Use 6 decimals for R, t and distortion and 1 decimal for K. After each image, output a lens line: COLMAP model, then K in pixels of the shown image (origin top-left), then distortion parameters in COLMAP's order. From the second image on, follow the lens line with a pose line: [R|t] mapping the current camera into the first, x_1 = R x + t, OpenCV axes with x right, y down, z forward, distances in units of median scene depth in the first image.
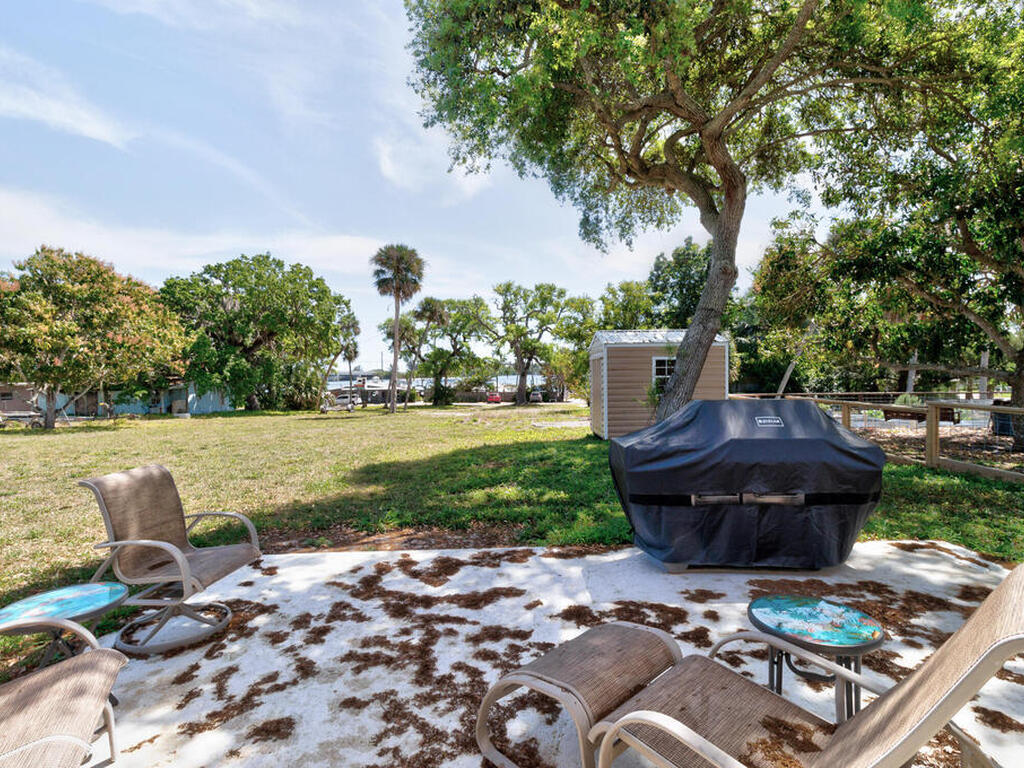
lens RADIAL K [[541.2, 0, 522.1], [0, 541.2, 378.2], [0, 0, 1]] dist [0.002568, 0.001748]
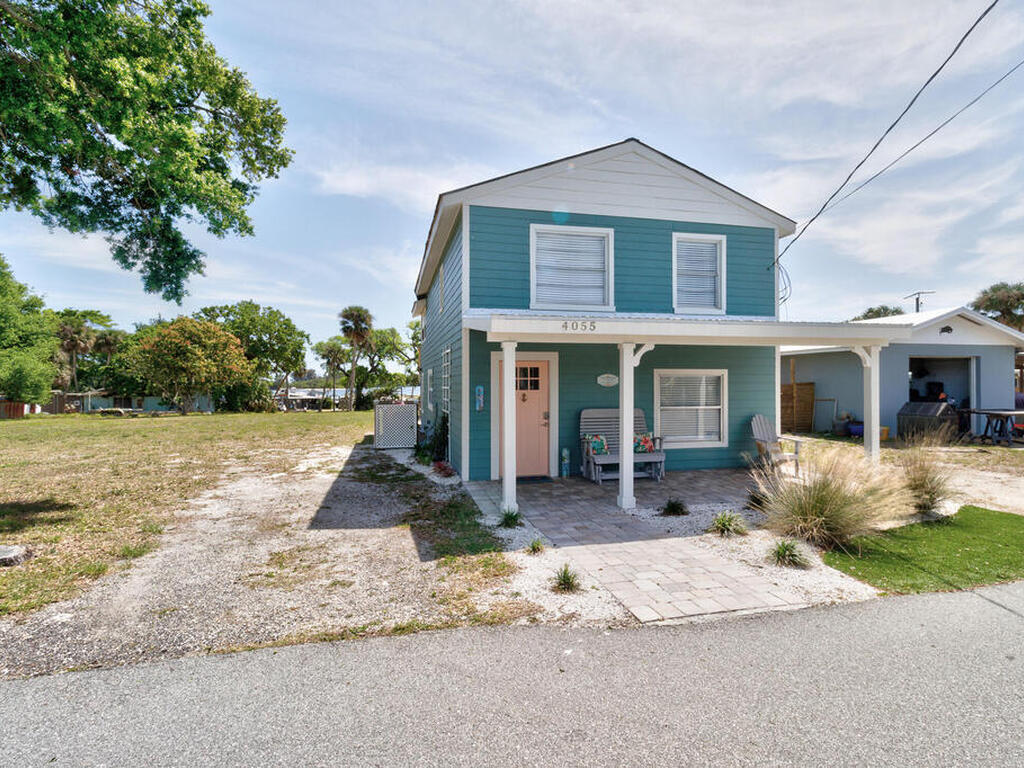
lens RADIAL K [[541.2, 0, 510.6], [0, 541.2, 382.8], [0, 0, 1]] dist [0.002568, 0.001748]
pose [[0.982658, 0.006840, 0.185301, -0.061481], [-0.004416, 0.999899, -0.013490, 0.001503], [-0.185374, 0.012438, 0.982589, -0.539354]]
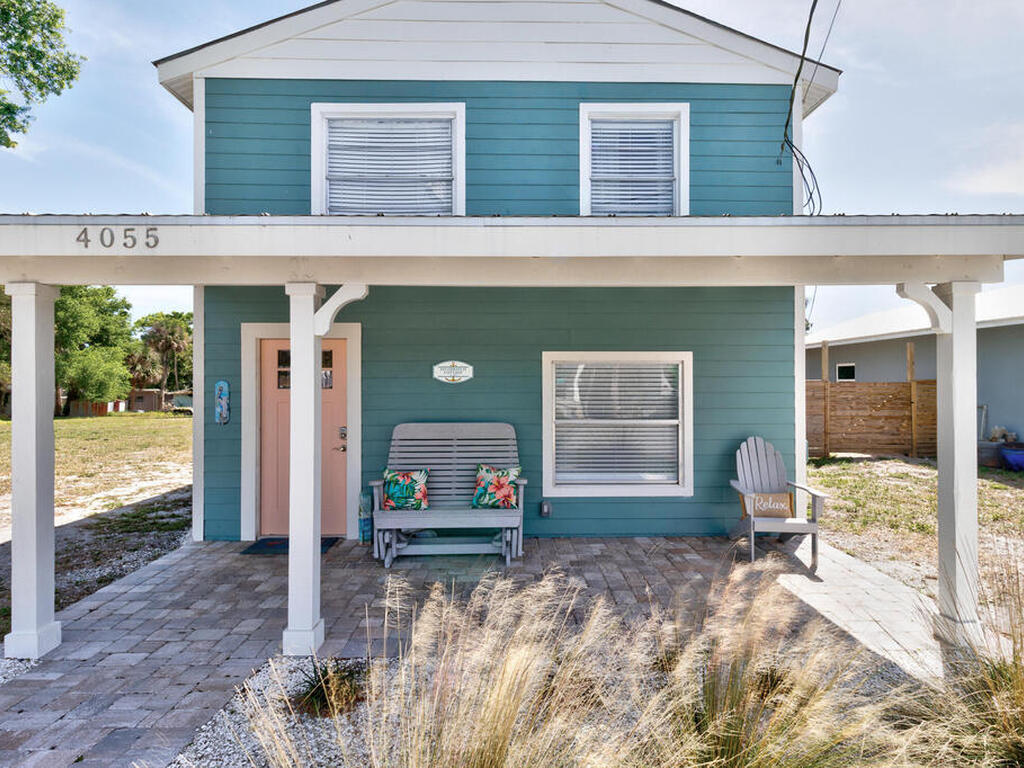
lens RADIAL K [[567.3, 0, 510.9], [0, 567.3, 381.0], [0, 0, 1]] dist [0.002521, -0.000971]
pose [[0.999660, 0.007811, -0.024866, 0.041550], [-0.008198, 0.999846, -0.015512, 0.001292], [0.024741, 0.015711, 0.999570, -0.453978]]
